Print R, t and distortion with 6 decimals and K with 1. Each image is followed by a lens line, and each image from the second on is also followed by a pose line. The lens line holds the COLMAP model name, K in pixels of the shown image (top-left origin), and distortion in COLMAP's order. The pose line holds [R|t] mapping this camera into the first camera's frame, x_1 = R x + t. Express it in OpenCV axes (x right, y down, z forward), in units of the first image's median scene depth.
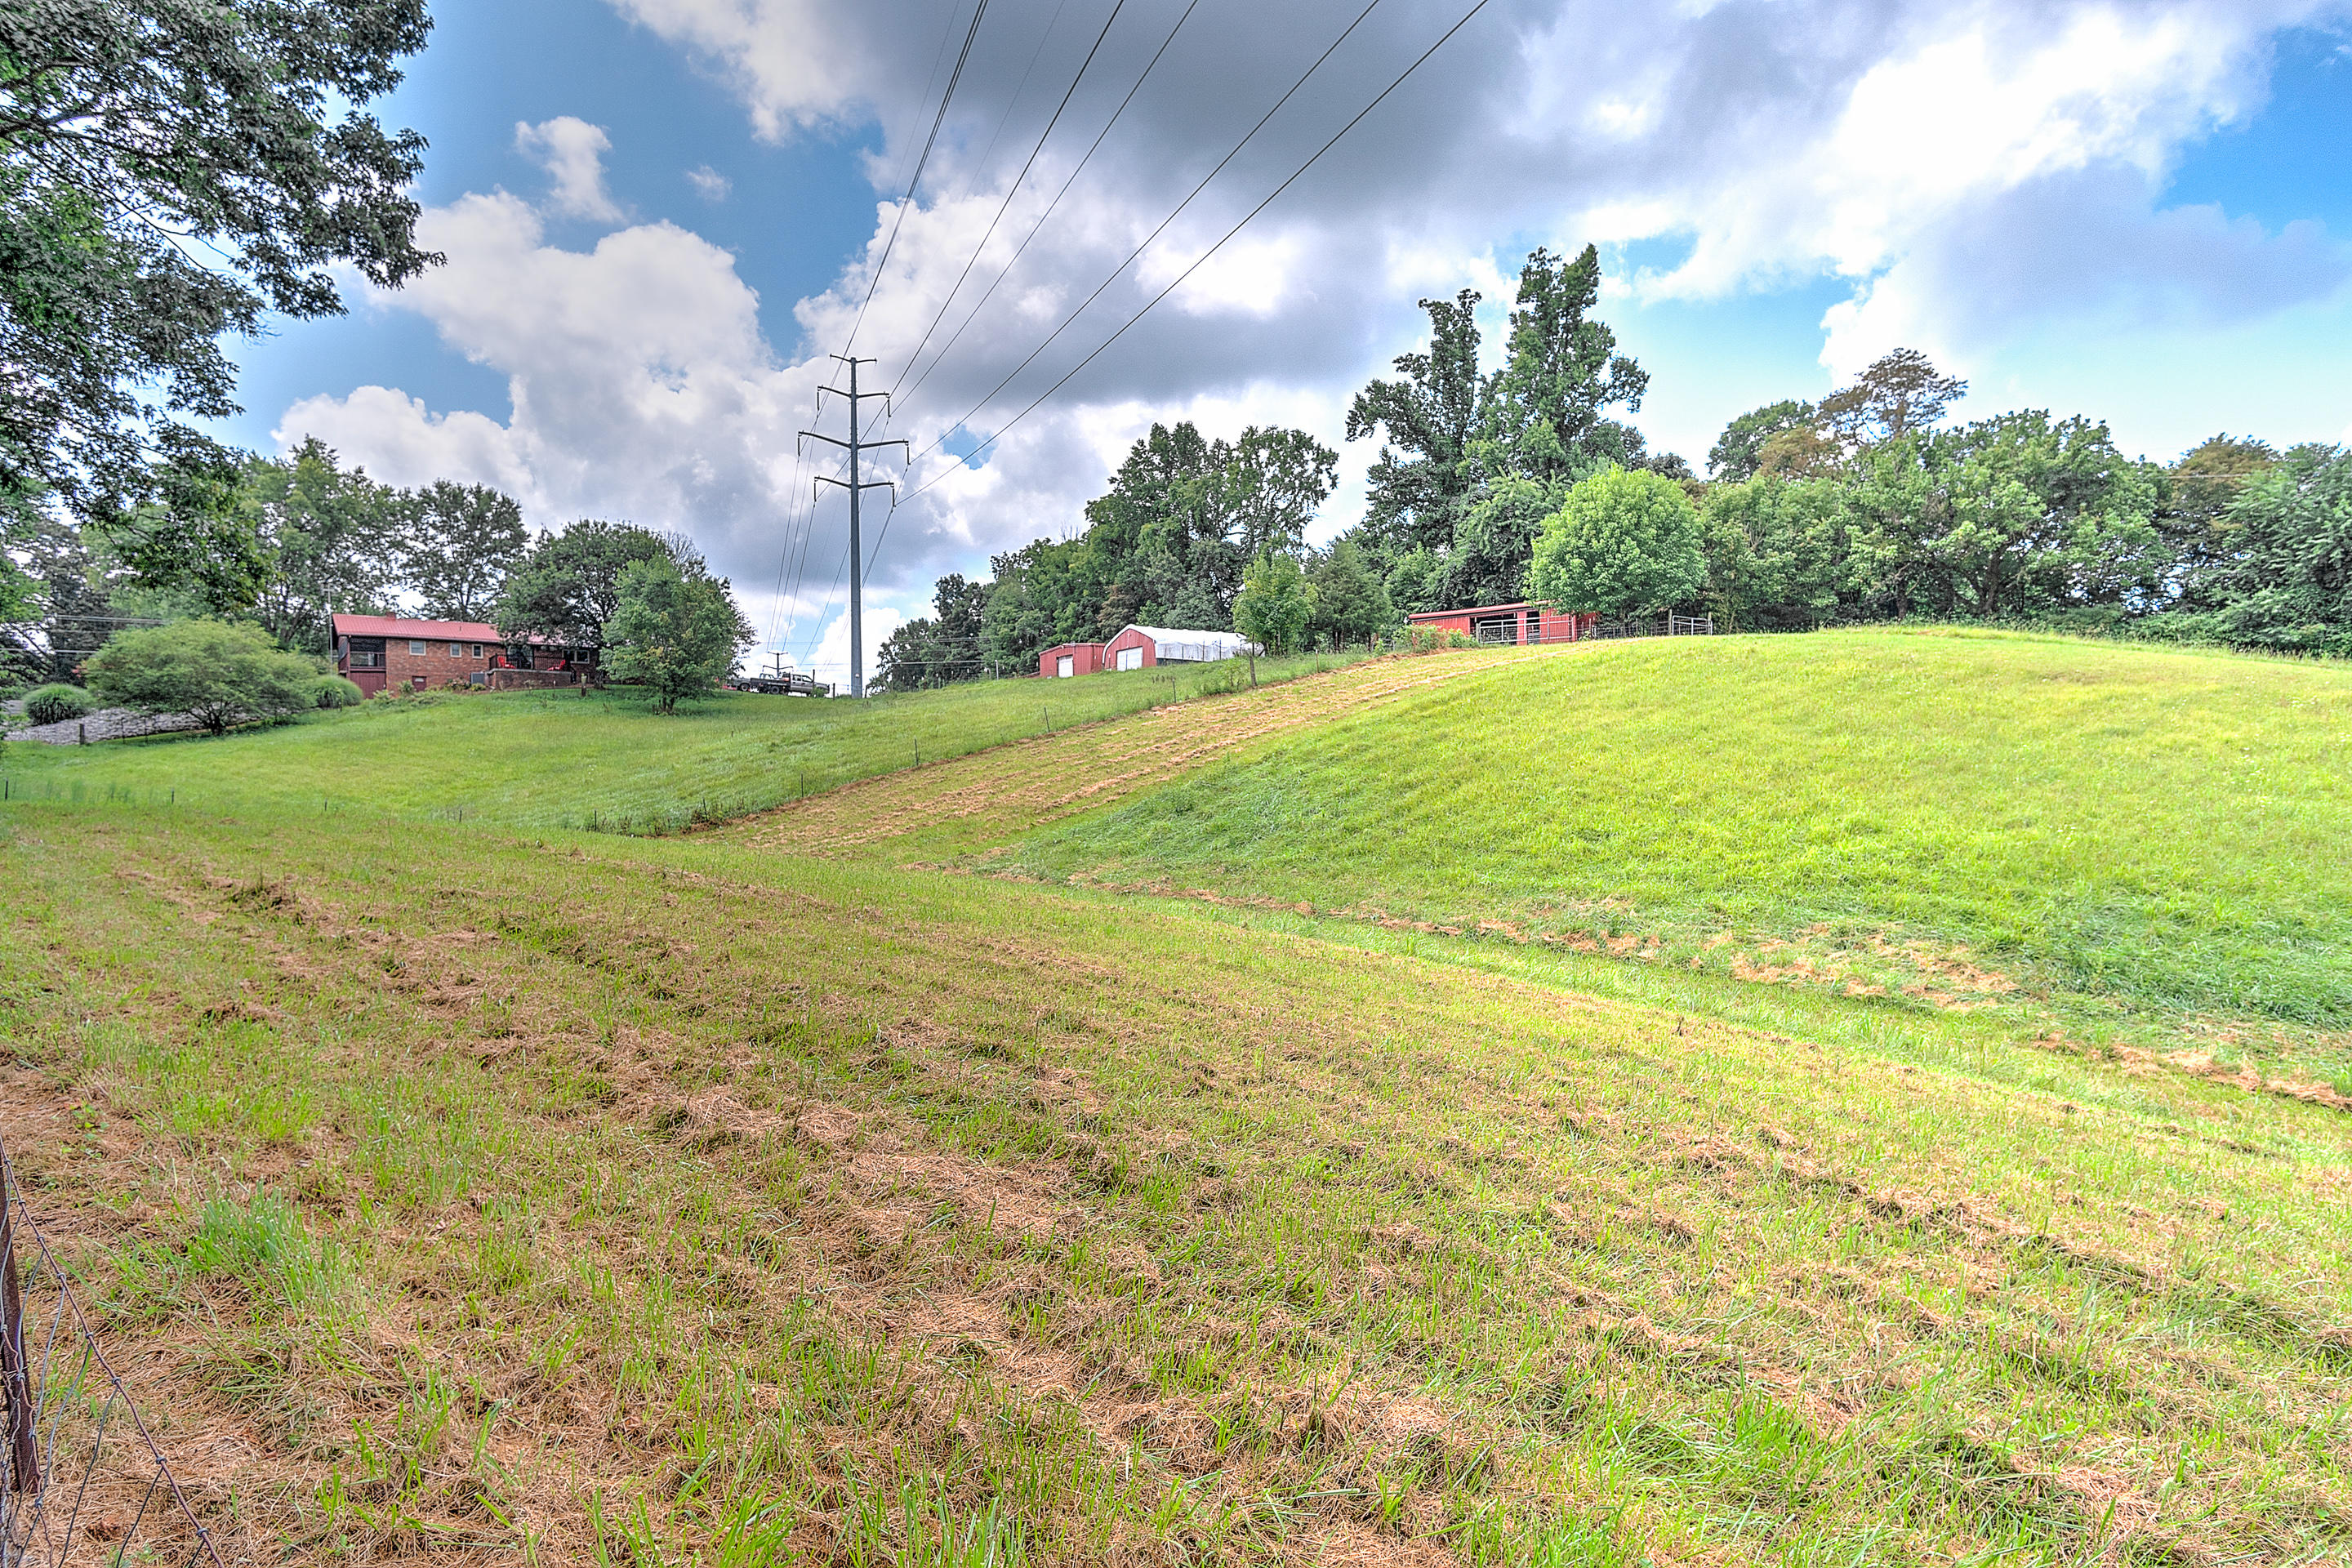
lens RADIAL K [[1250.5, 0, 1177.0], [0, 1250.5, 783.3], [0, 0, 1]] dist [0.003831, 0.002590]
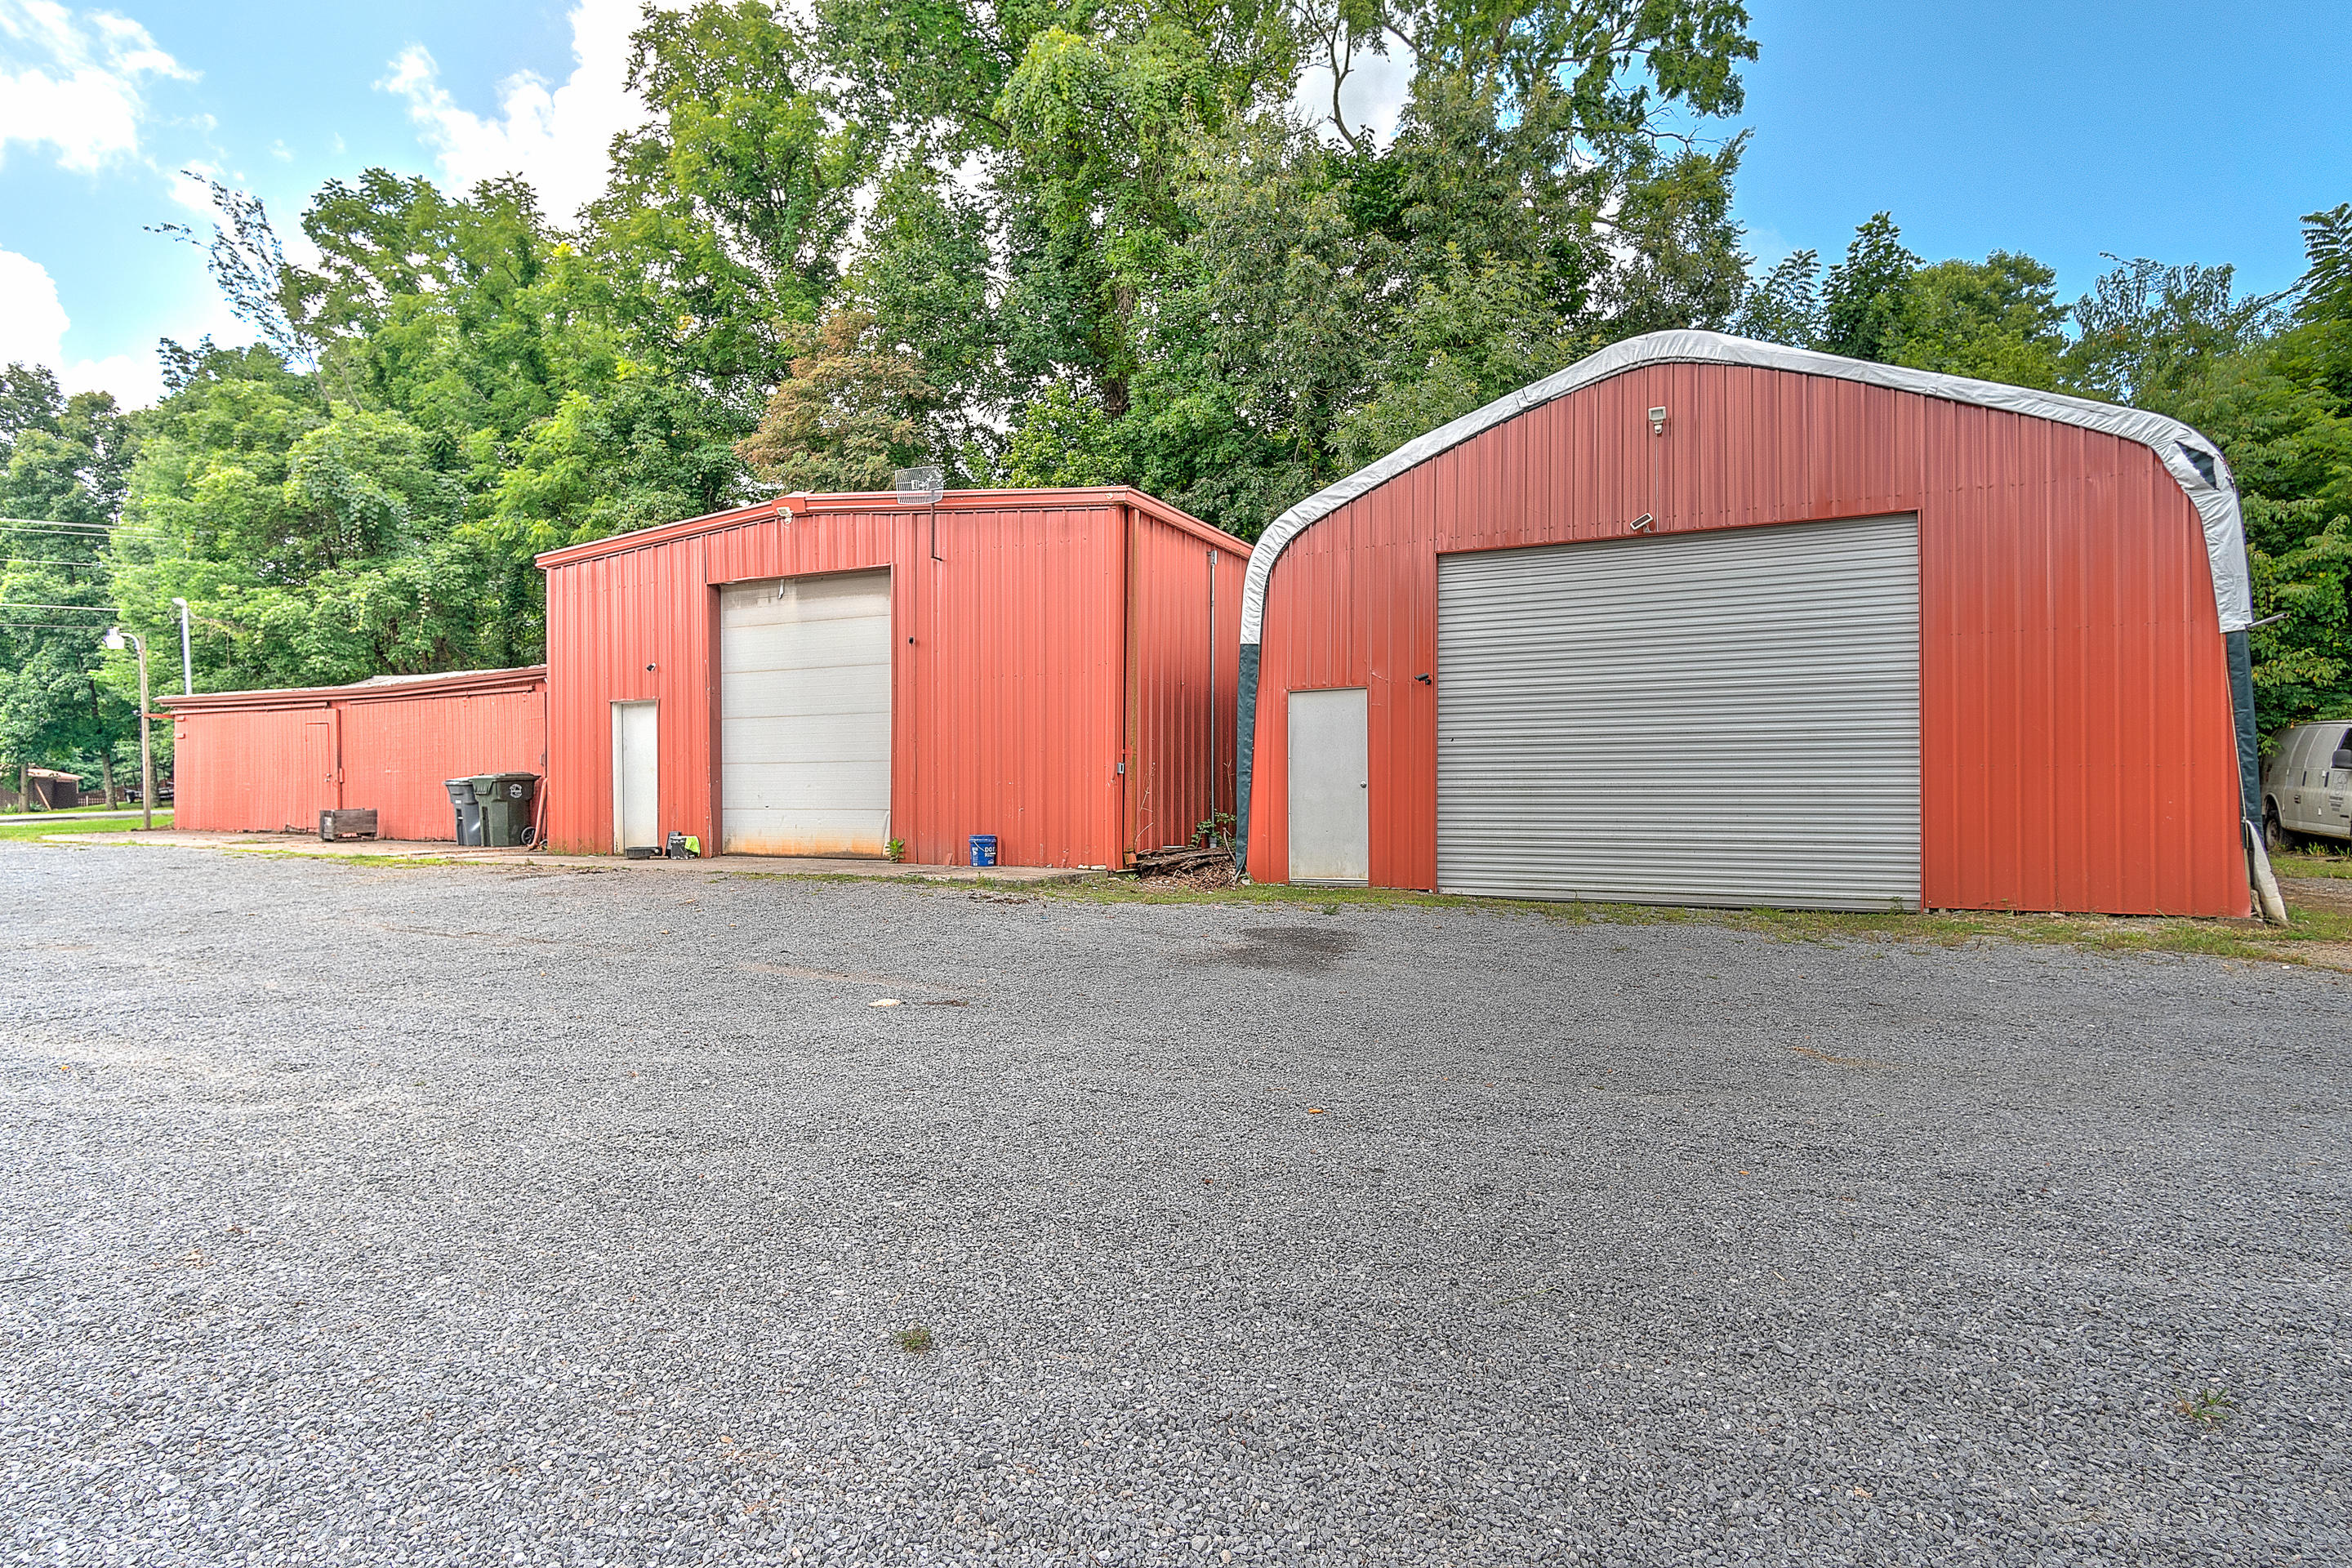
lens RADIAL K [[1250.5, 0, 1187.5], [0, 1250.5, 789.0], [0, 0, 1]] dist [0.003831, 0.002590]
pose [[0.858440, 0.009500, 0.512826, -0.235096], [-0.006712, 0.999951, -0.007287, -0.143919], [-0.512870, 0.002813, 0.858461, 1.602430]]
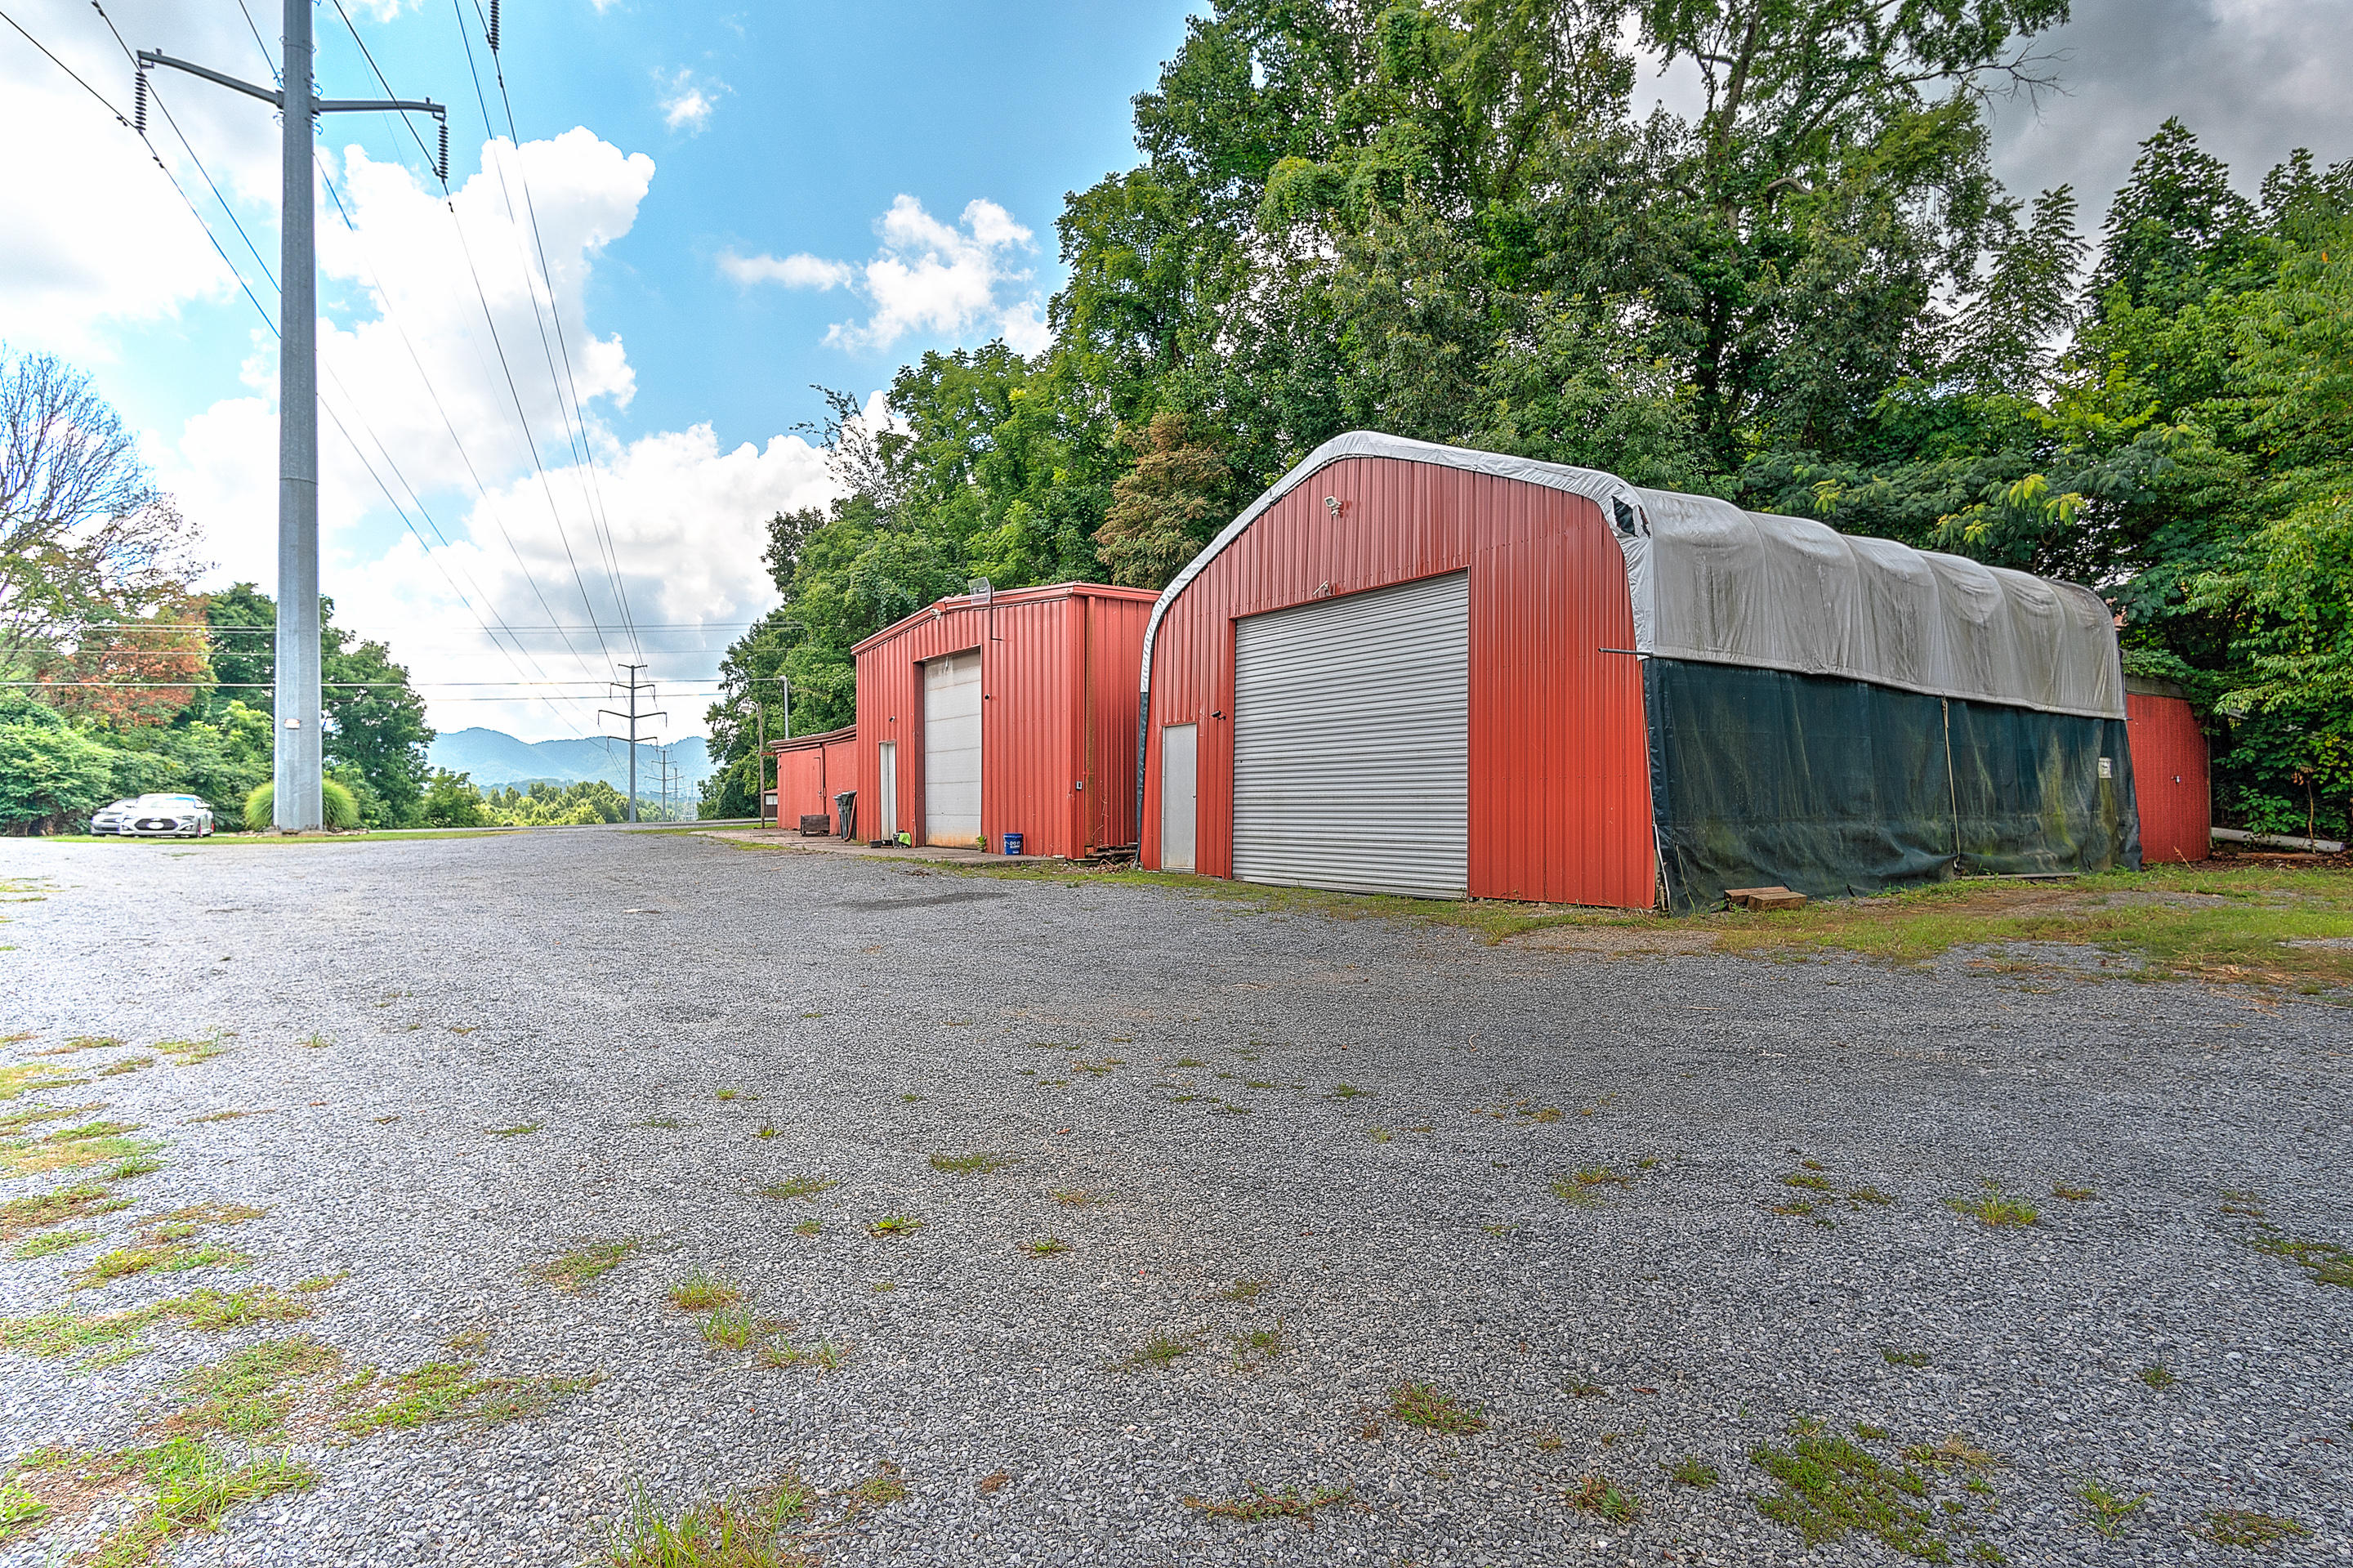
lens RADIAL K [[1251.1, 0, 1185.0], [0, 1251.1, 784.9], [0, 0, 1]] dist [0.003831, 0.002590]
pose [[0.999841, 0.003663, 0.017477, -0.100351], [-0.003424, 0.999901, -0.013677, -0.145239], [-0.017525, 0.013615, 0.999754, 1.482987]]
